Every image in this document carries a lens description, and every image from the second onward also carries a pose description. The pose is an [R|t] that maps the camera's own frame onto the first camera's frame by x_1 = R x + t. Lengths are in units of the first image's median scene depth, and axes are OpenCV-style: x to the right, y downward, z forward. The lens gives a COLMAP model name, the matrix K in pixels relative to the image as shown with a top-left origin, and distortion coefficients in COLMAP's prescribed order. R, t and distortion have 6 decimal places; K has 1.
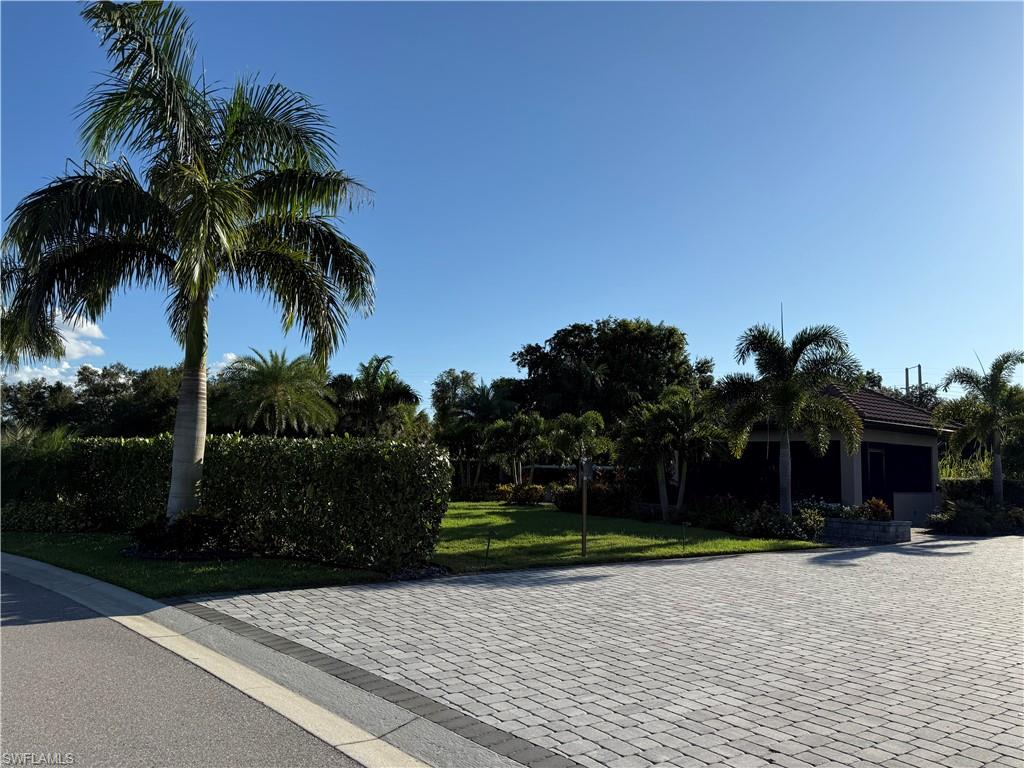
lens RADIAL K [[738.3, 0, 496.6], [0, 738.3, 377.8], [0, 0, 1]] dist [0.035241, -0.063471]
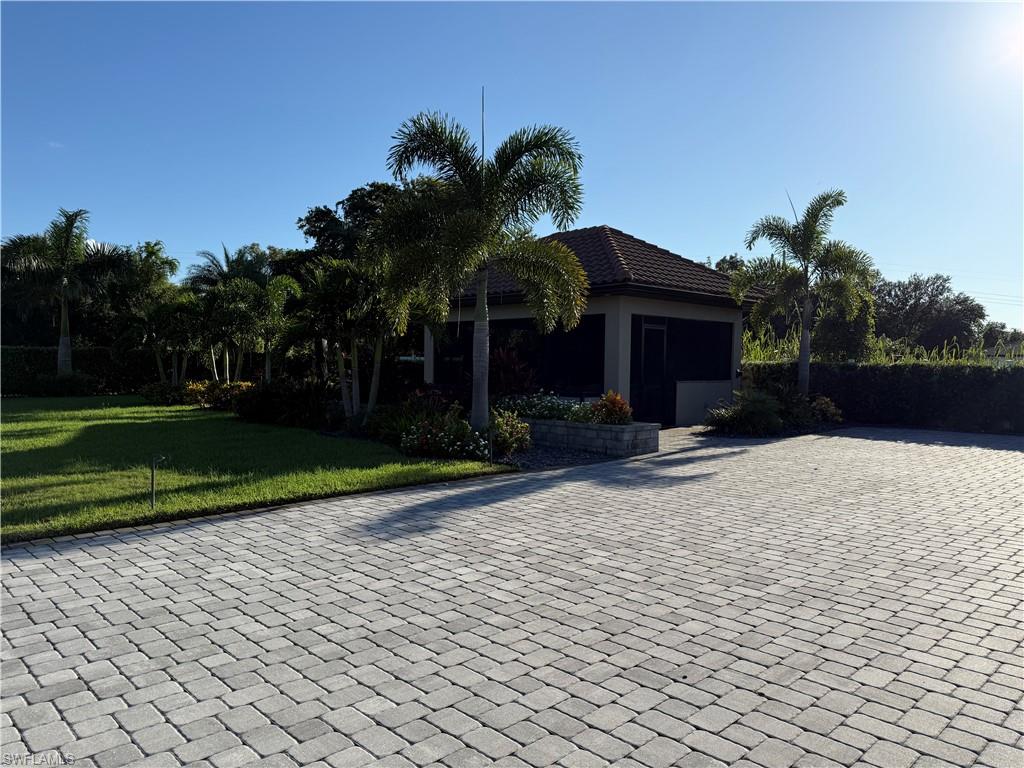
lens RADIAL K [[738.3, 0, 511.5], [0, 738.3, 400.6], [0, 0, 1]] dist [0.035241, -0.063471]
pose [[0.987543, -0.024949, 0.155359, 0.213652], [-0.002788, 0.984420, 0.175812, 0.034772], [-0.157325, -0.174055, 0.972087, 0.239460]]
